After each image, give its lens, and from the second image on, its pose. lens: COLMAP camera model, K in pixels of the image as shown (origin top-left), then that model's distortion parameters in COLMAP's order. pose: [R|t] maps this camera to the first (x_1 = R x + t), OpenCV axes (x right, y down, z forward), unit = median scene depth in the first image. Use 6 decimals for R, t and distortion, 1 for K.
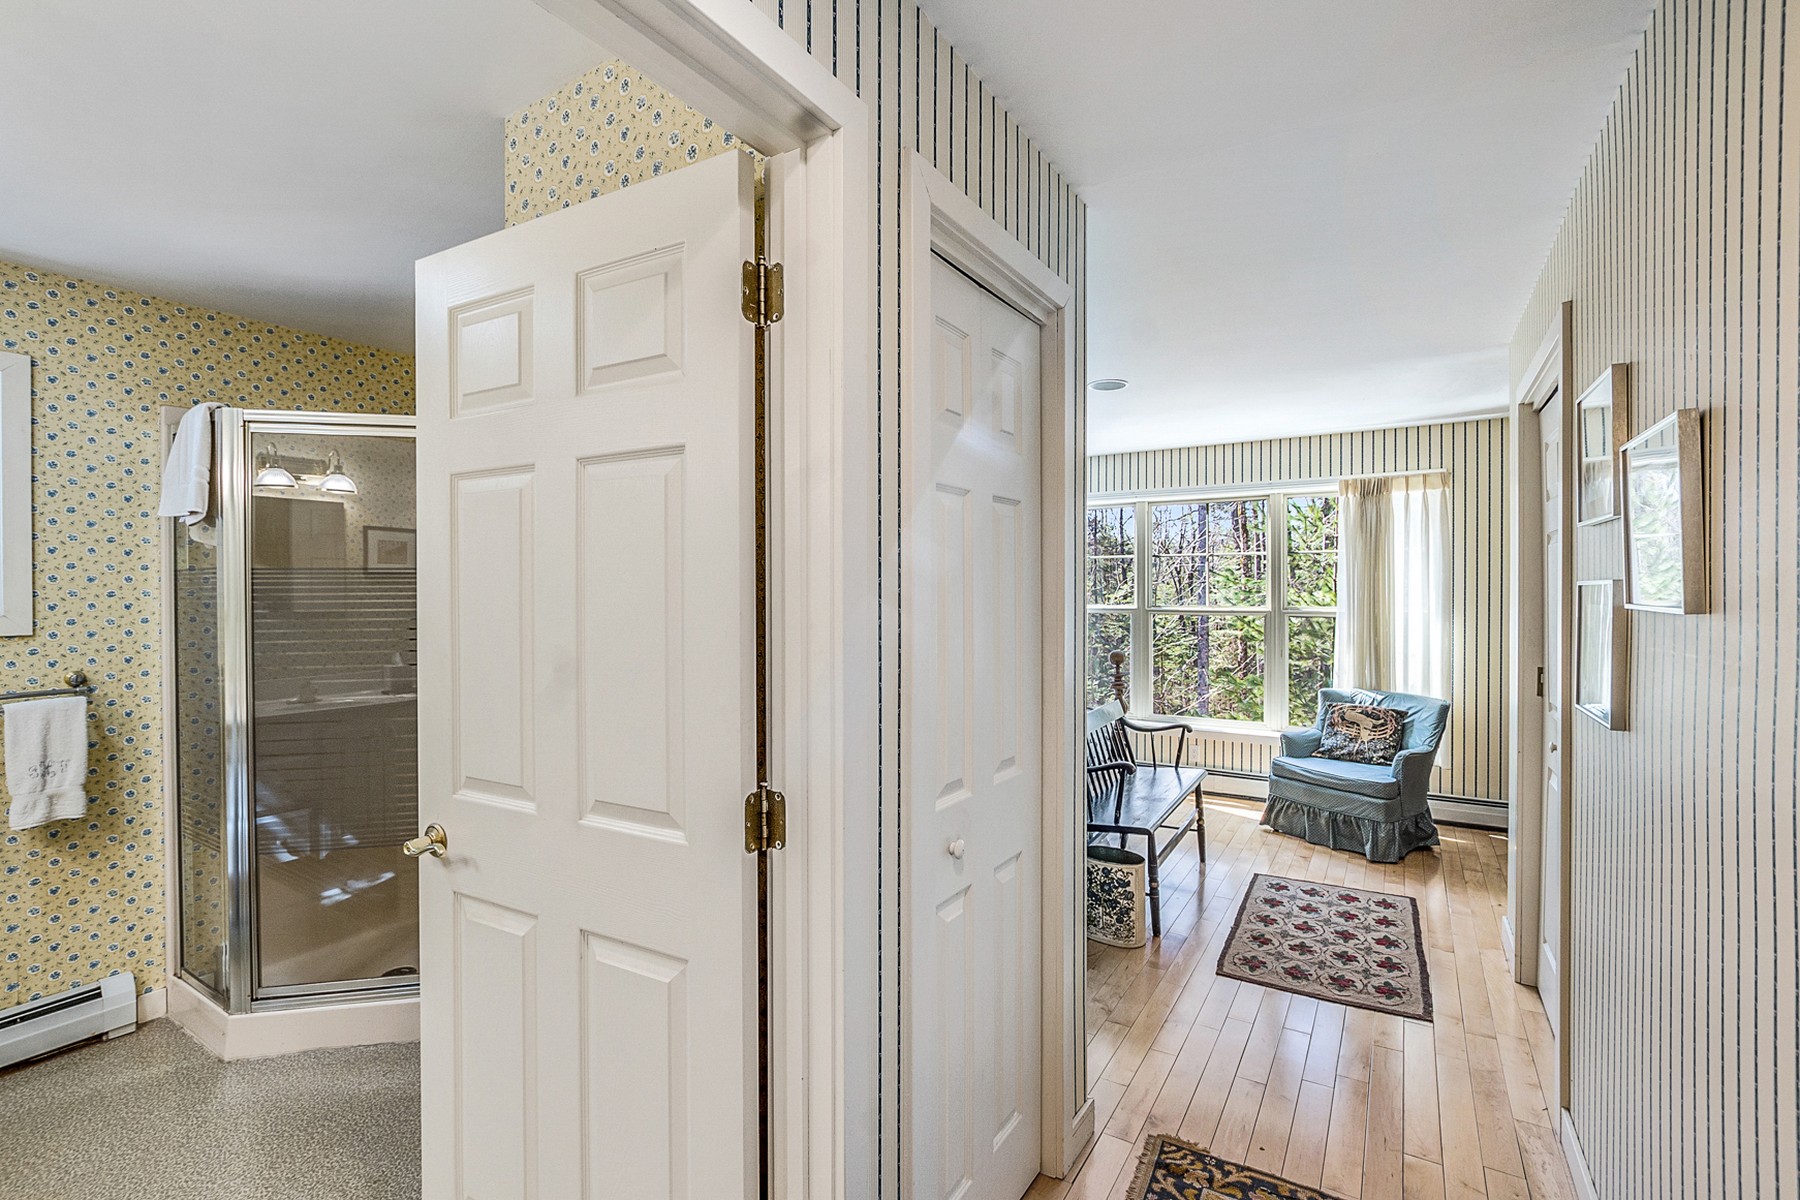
lens RADIAL K [[810.8, 0, 896.4], [0, 810.8, 604.3], [0, 0, 1]] dist [-0.015755, 0.003148]
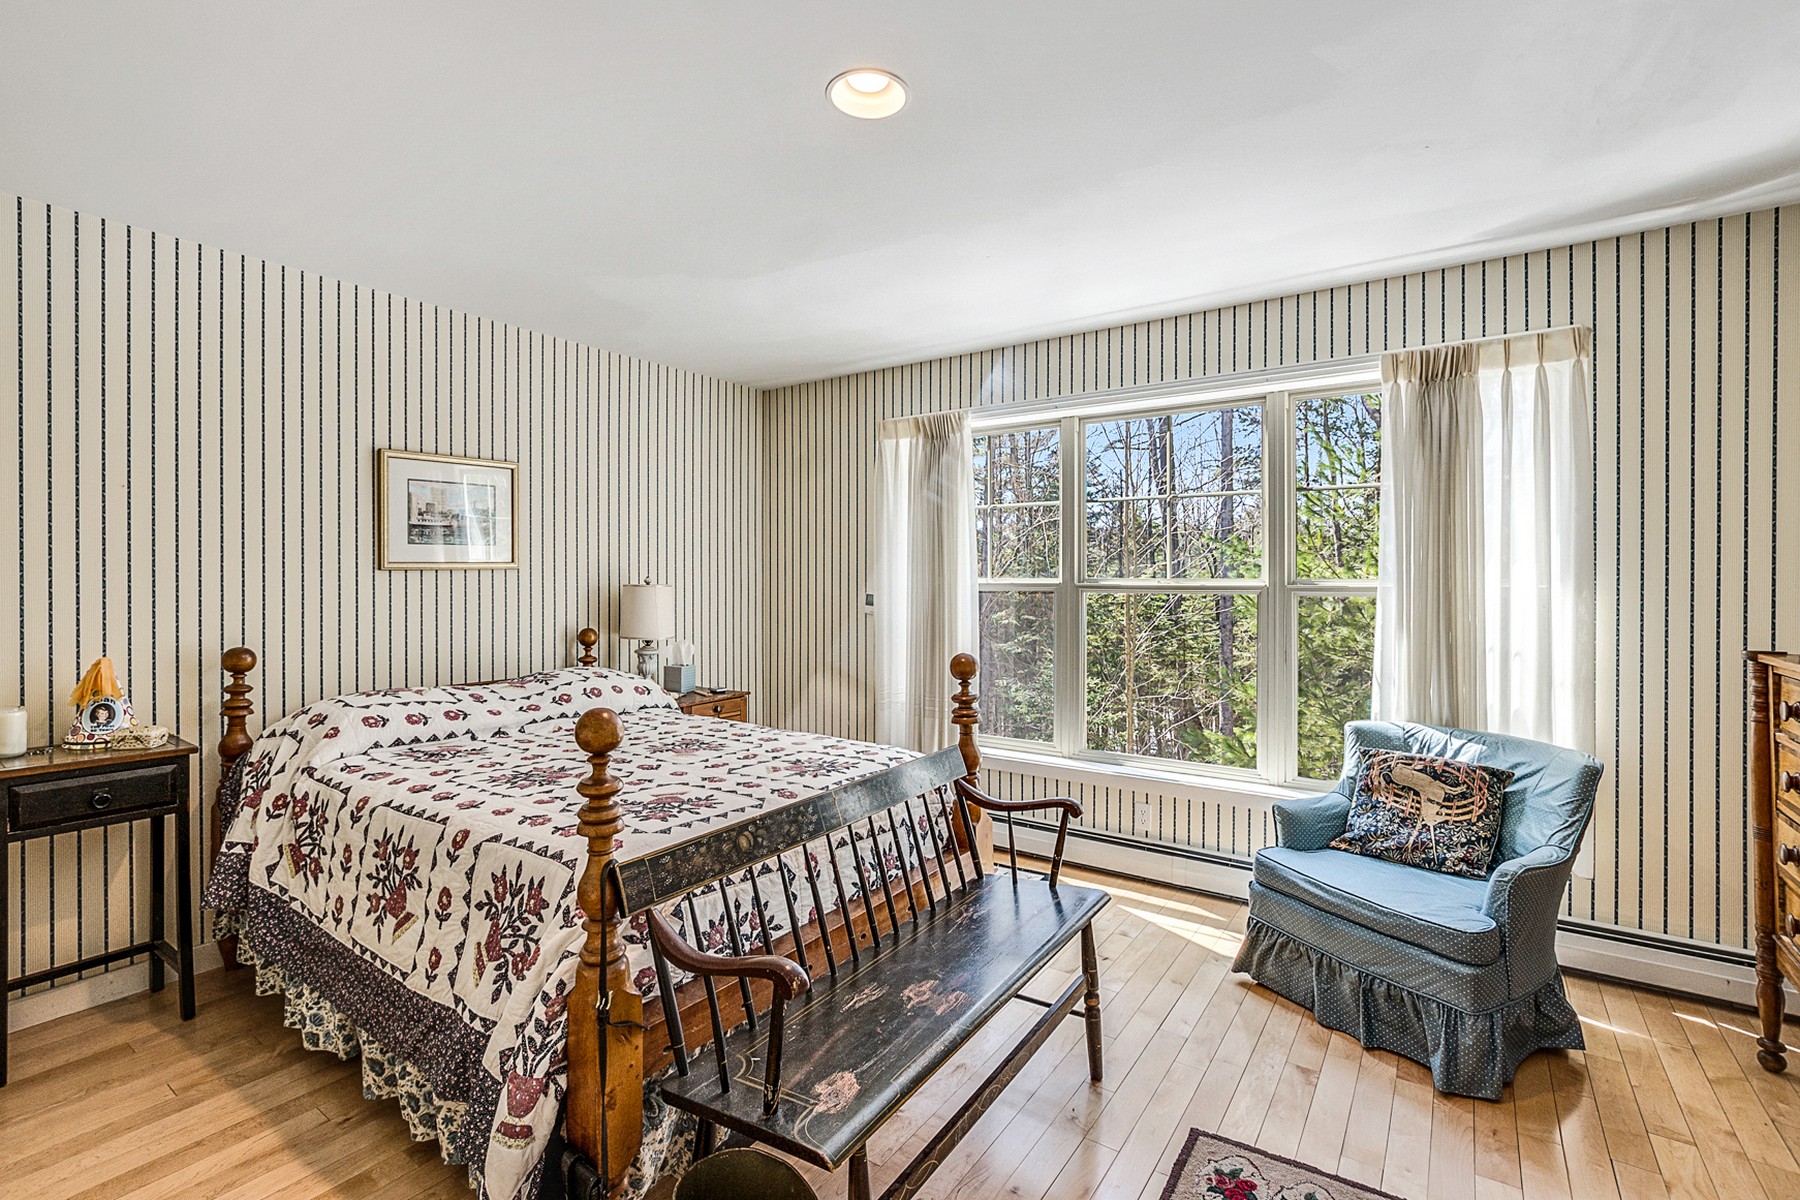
lens RADIAL K [[810.8, 0, 902.6], [0, 810.8, 584.4], [0, 0, 1]] dist [-0.015755, 0.003148]
pose [[0.998936, 0.004890, -0.045850, 0.253127], [-0.005315, 0.999944, -0.009164, 0.015870], [0.045803, 0.009397, 0.998906, 0.445088]]
